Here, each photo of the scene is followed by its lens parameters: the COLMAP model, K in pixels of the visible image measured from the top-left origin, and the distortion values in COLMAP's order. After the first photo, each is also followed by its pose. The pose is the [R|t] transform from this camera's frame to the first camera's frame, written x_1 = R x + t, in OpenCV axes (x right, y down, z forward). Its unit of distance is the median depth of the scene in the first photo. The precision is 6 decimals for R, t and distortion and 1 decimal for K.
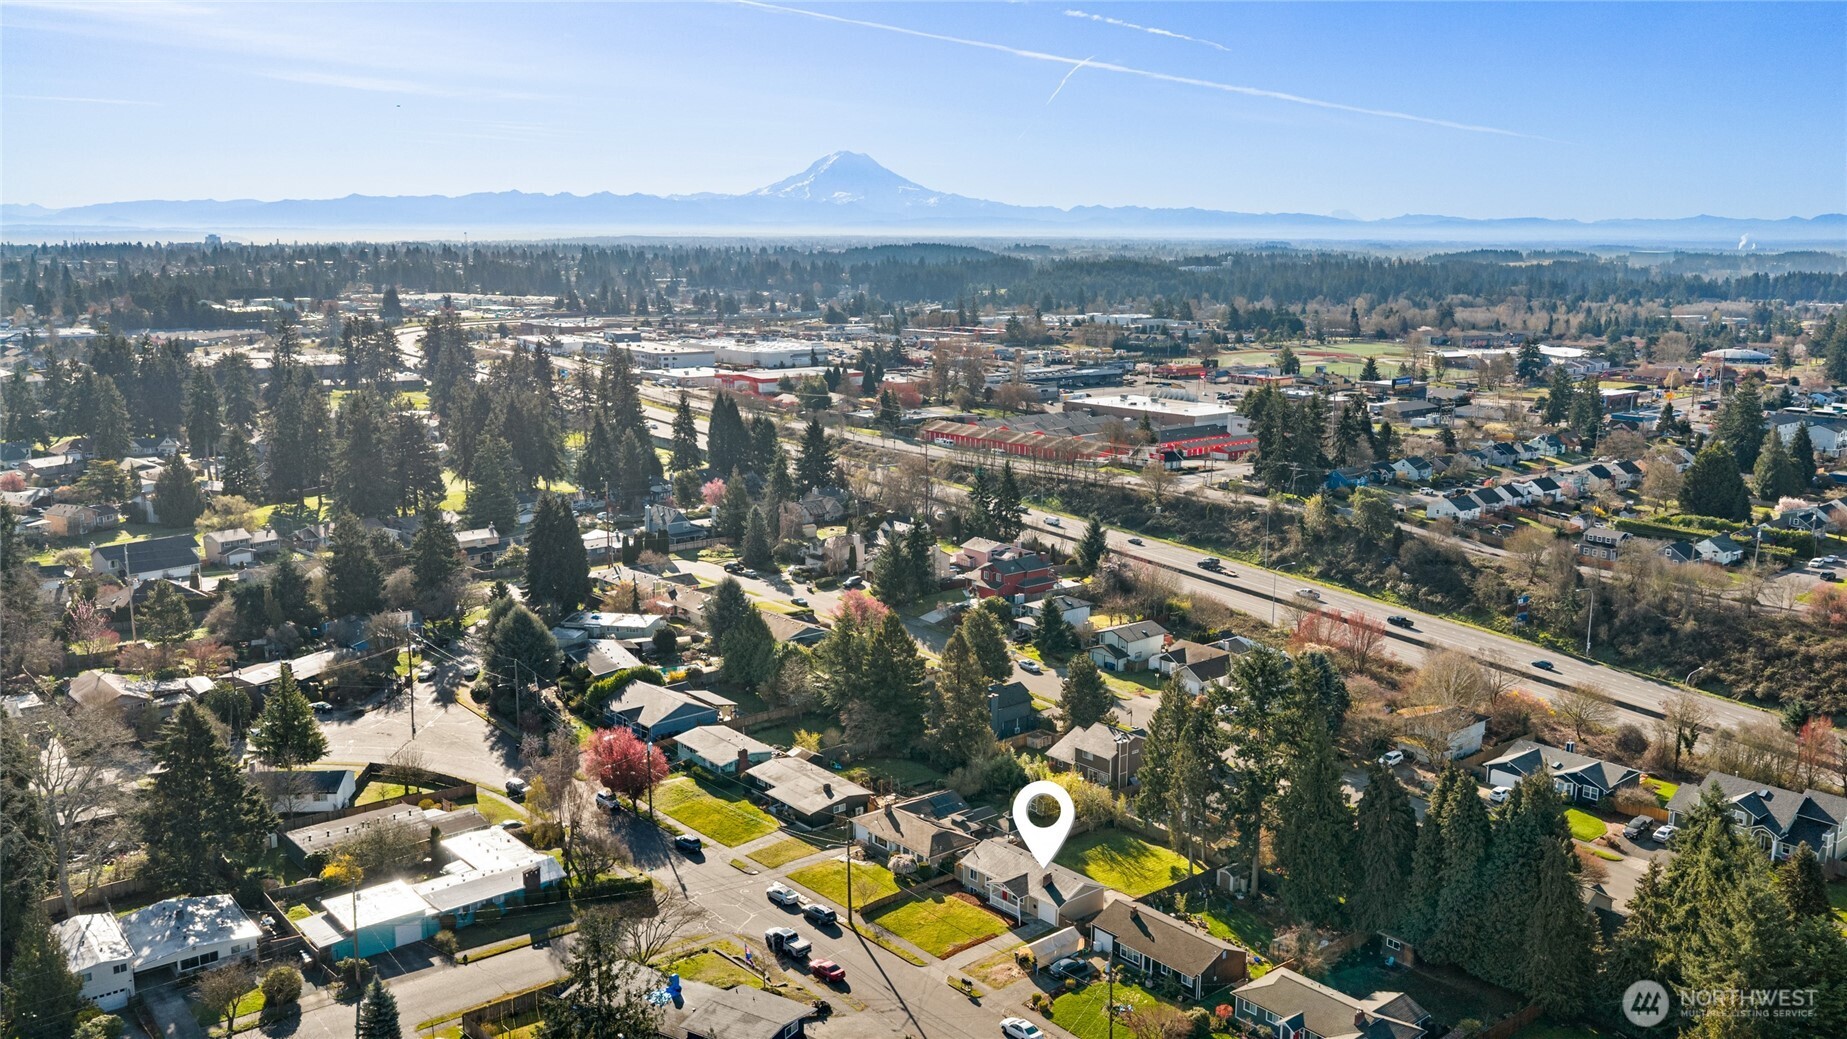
lens RADIAL K [[1428.8, 0, 923.5], [0, 1428.8, 519.5], [0, 0, 1]] dist [0.076874, -0.125367]
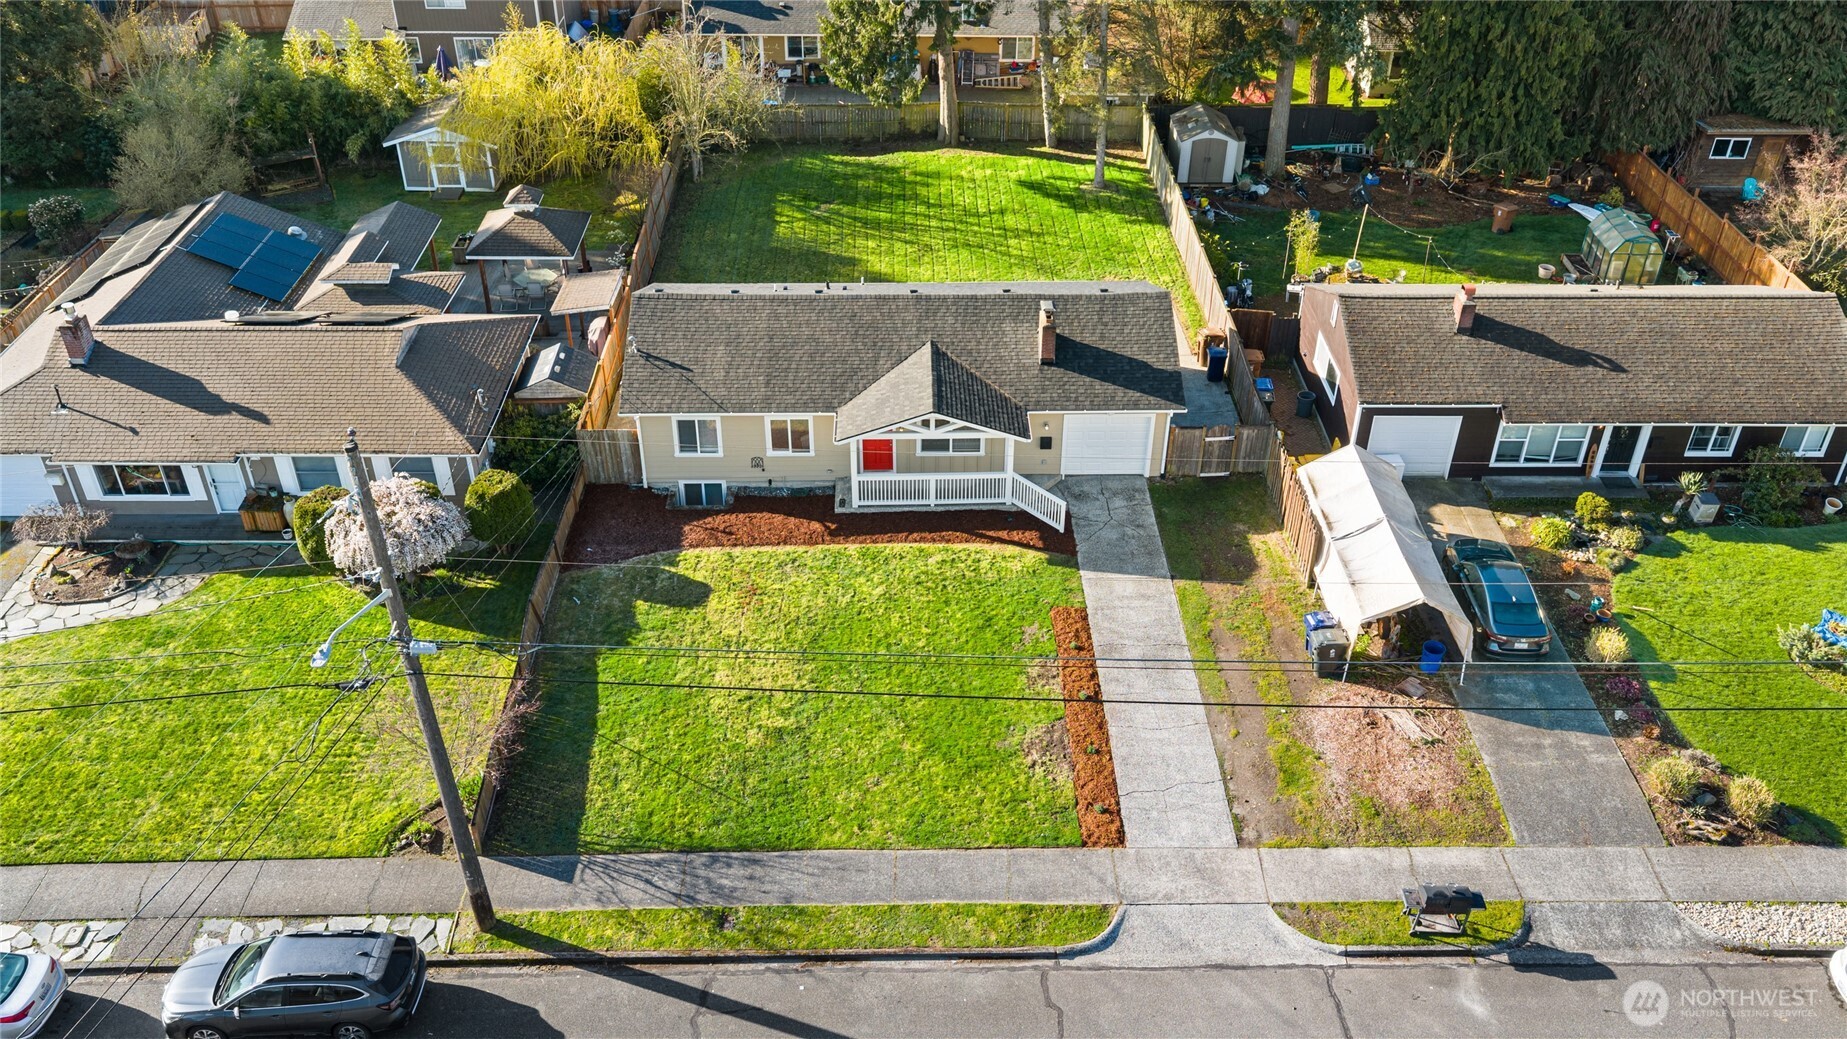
lens RADIAL K [[1428.8, 0, 923.5], [0, 1428.8, 519.5], [0, 0, 1]] dist [0.076874, -0.125367]
pose [[0.649116, -0.451737, 0.612031, -0.098479], [0.138230, 0.861227, 0.489062, 0.139130], [-0.748025, -0.232857, 0.621480, 0.792056]]
